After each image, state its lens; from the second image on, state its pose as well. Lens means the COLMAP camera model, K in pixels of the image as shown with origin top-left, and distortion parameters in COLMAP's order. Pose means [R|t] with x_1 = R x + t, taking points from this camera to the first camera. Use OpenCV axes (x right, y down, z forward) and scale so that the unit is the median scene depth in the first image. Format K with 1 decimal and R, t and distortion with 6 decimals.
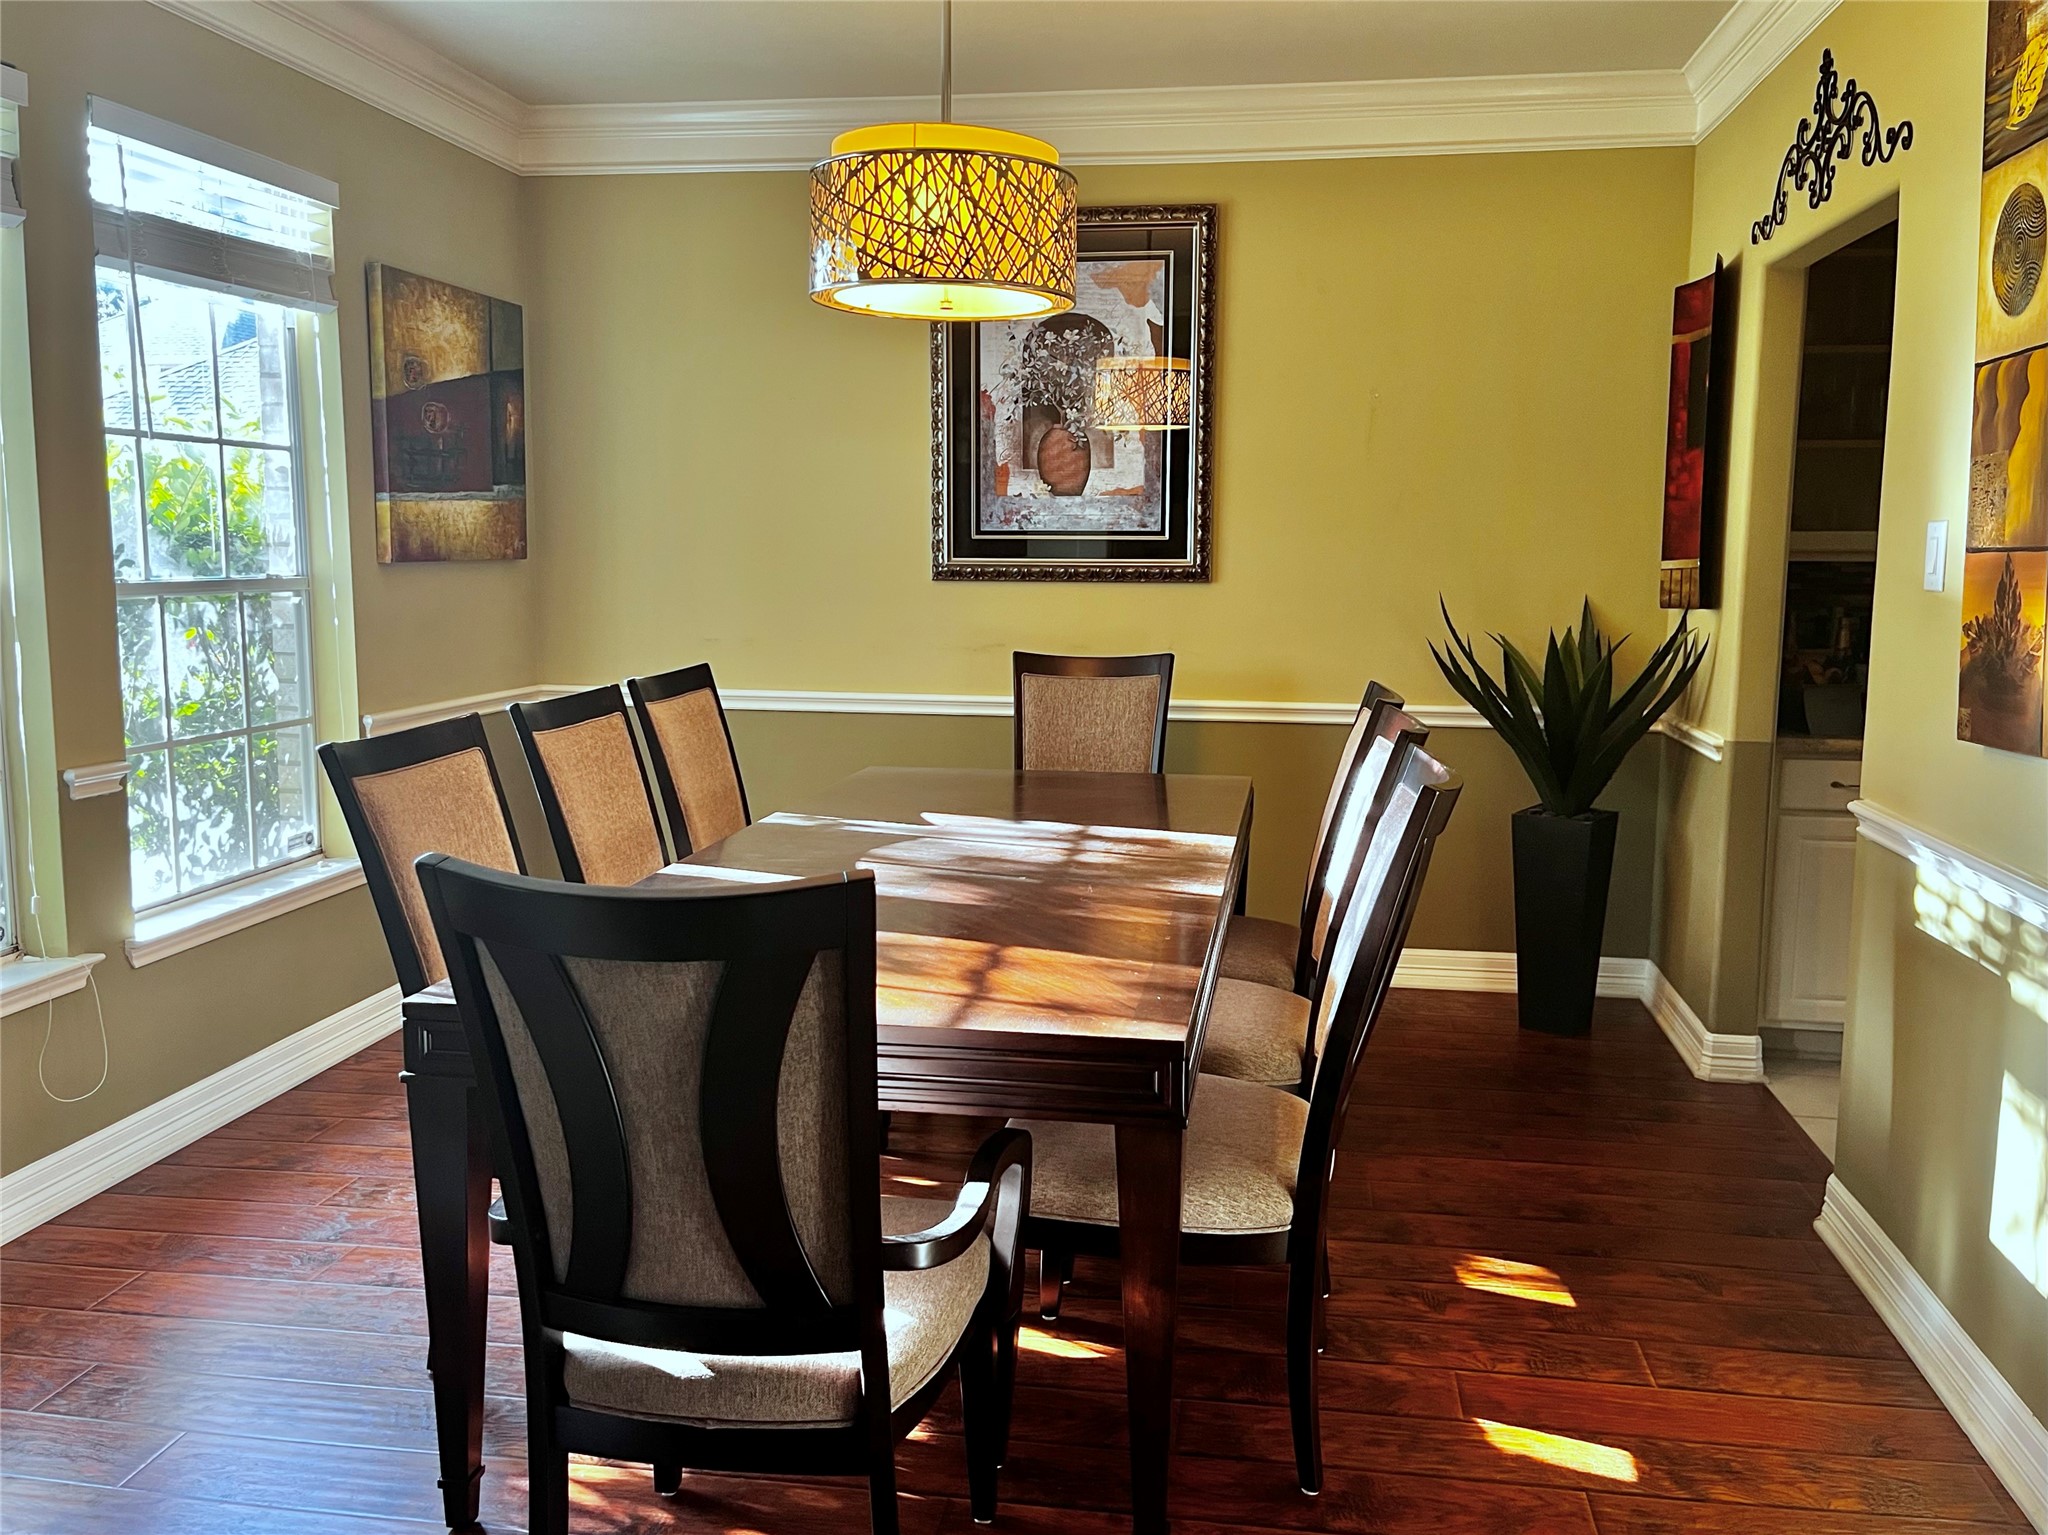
lens RADIAL K [[1695.3, 0, 1026.9], [0, 1695.3, 735.5], [0, 0, 1]] dist [0.019761, -0.018619]
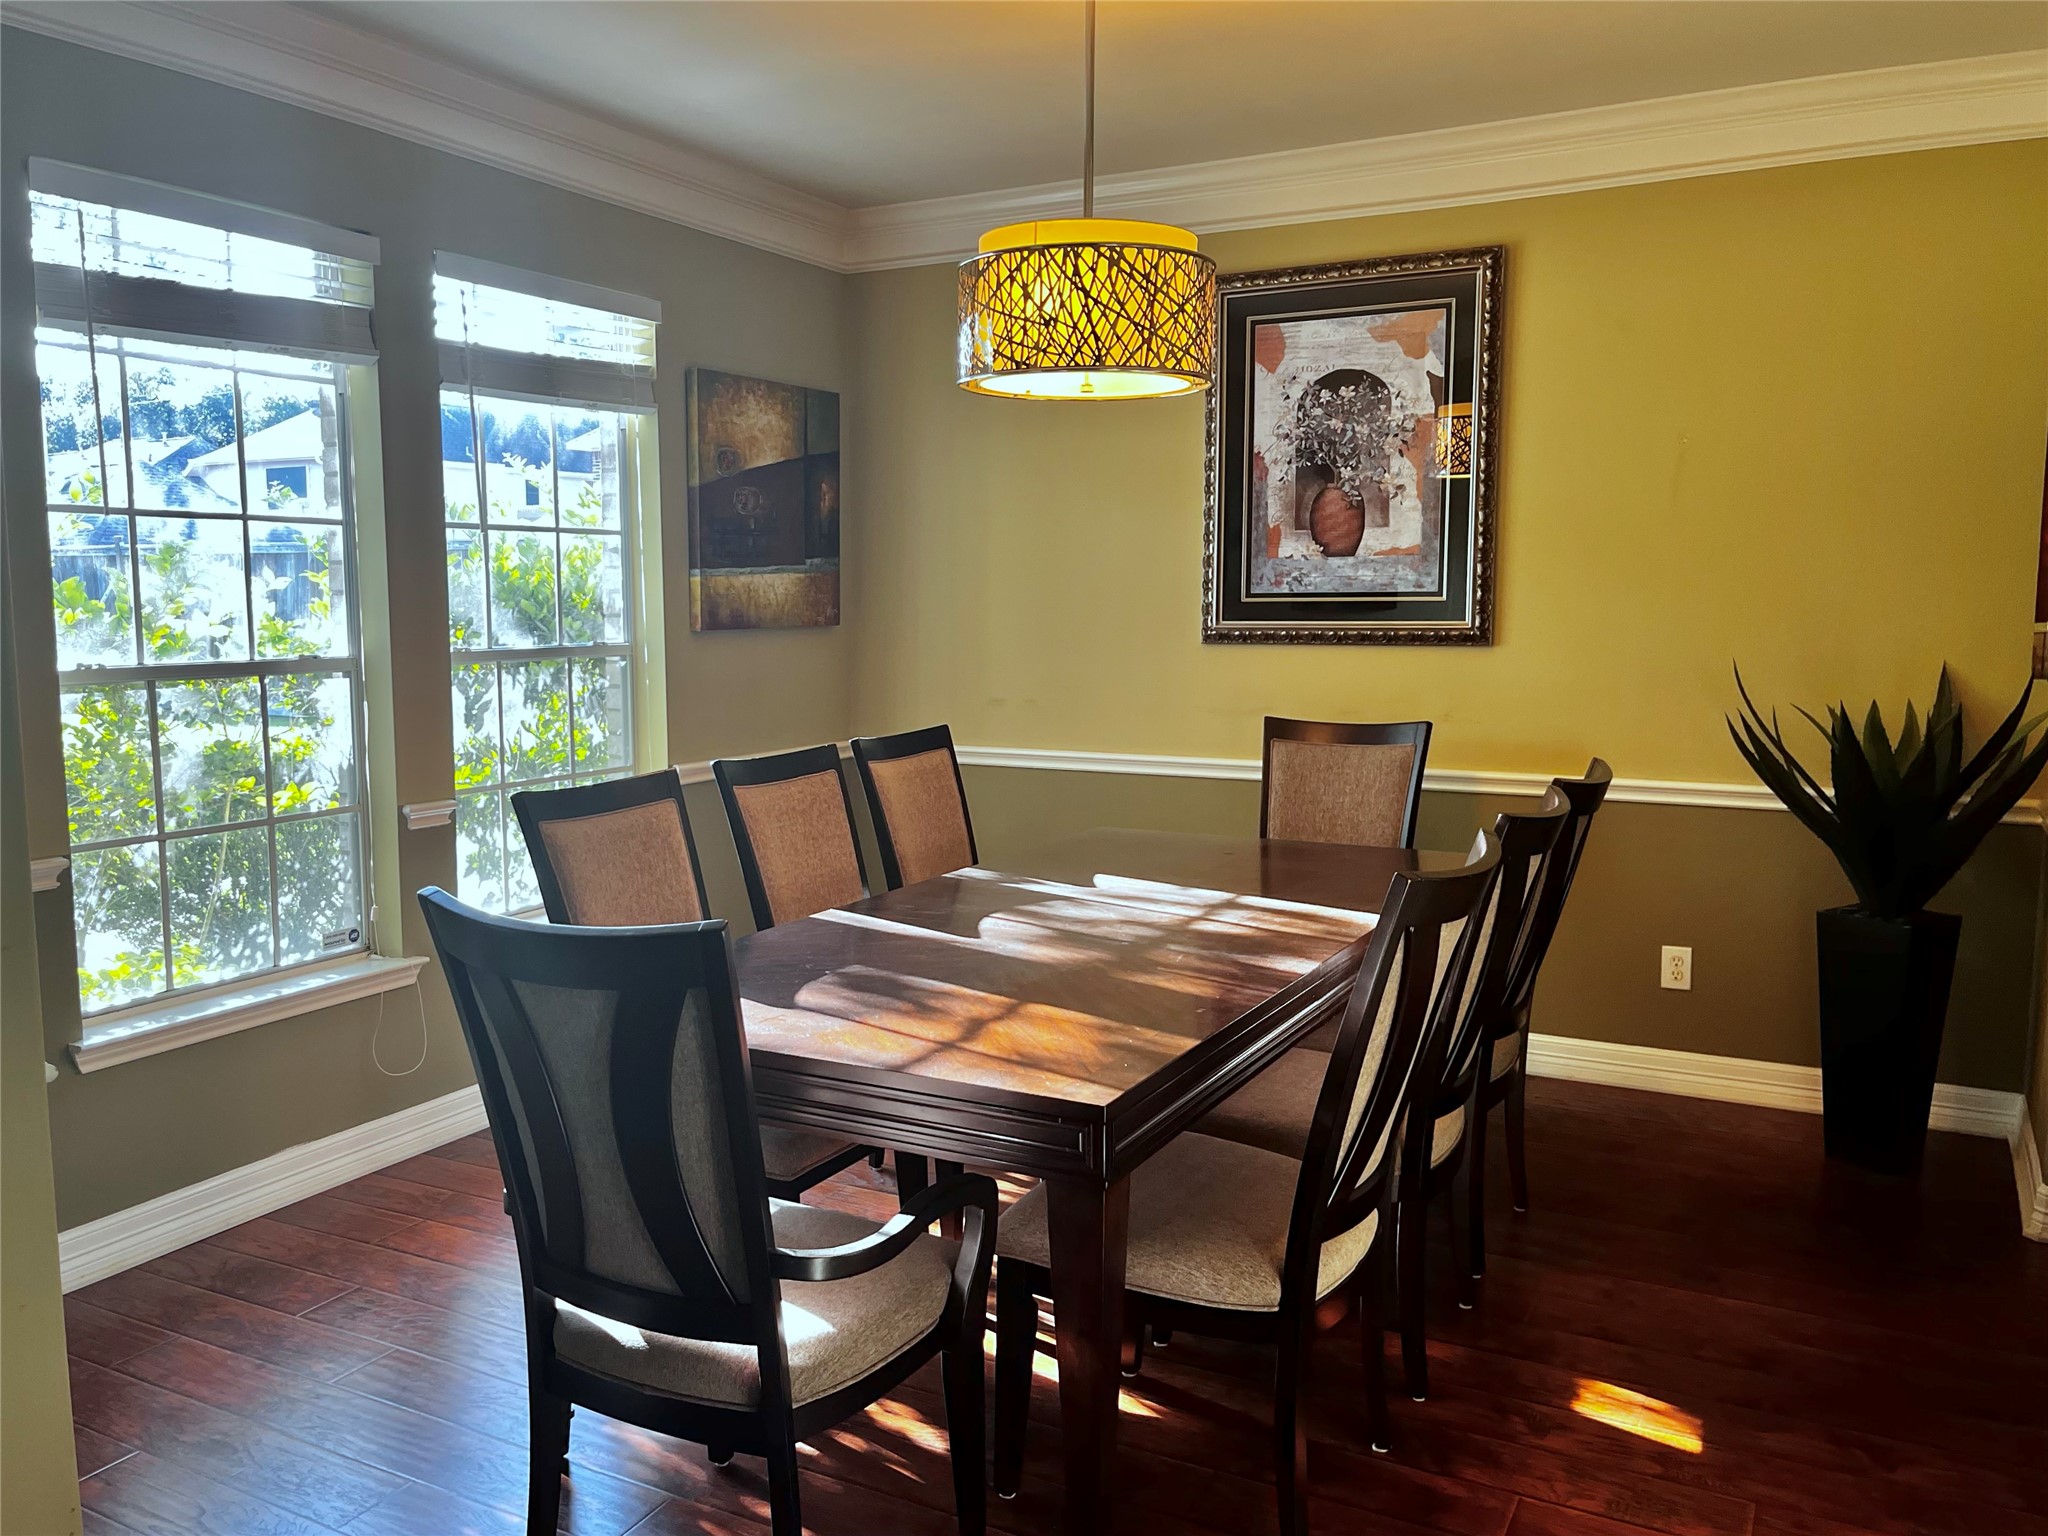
lens RADIAL K [[1806.4, 0, 1024.0], [0, 1806.4, 768.0], [0, 0, 1]] dist [0.031285, 0.006572]
pose [[0.923943, 0.027117, -0.381568, 0.293391], [-0.029796, 0.999555, -0.001113, -0.015595], [0.381369, 0.012397, 0.924340, -0.031486]]
